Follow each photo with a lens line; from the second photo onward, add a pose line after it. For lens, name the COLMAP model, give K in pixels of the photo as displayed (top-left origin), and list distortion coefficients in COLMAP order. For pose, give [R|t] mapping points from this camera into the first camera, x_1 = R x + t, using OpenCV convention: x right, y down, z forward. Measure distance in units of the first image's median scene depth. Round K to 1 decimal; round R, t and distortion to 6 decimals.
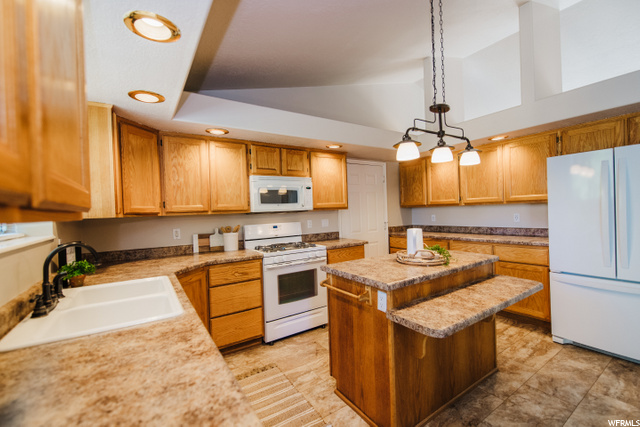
lens RADIAL K [[273.6, 0, 322.2], [0, 273.6, 212.8], [0, 0, 1]] dist [-0.000331, -0.000589]
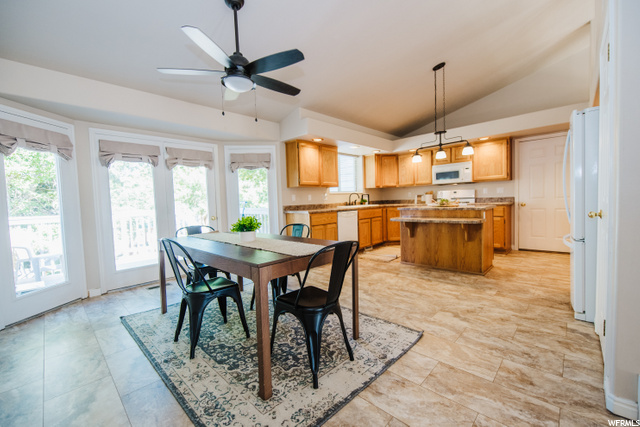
lens RADIAL K [[260.3, 0, 317.4], [0, 260.3, 216.3], [0, 0, 1]] dist [0.002717, -0.000771]
pose [[0.201312, 0.089117, -0.975465, 1.700965], [0.020202, 0.995263, 0.095095, 0.036917], [0.979319, -0.038850, 0.198558, -0.261806]]
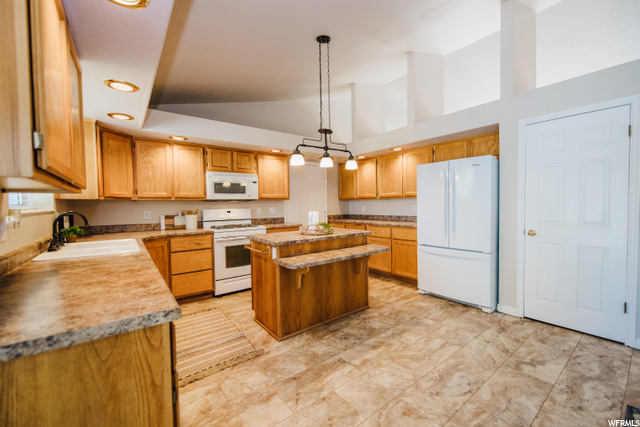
lens RADIAL K [[260.3, 0, 323.3], [0, 260.3, 212.8], [0, 0, 1]] dist [0.002717, -0.000771]
pose [[0.997336, 0.018307, 0.070606, 0.244664], [-0.019831, 0.999584, 0.020943, 0.028705], [-0.070193, -0.022287, 0.997284, -0.335923]]
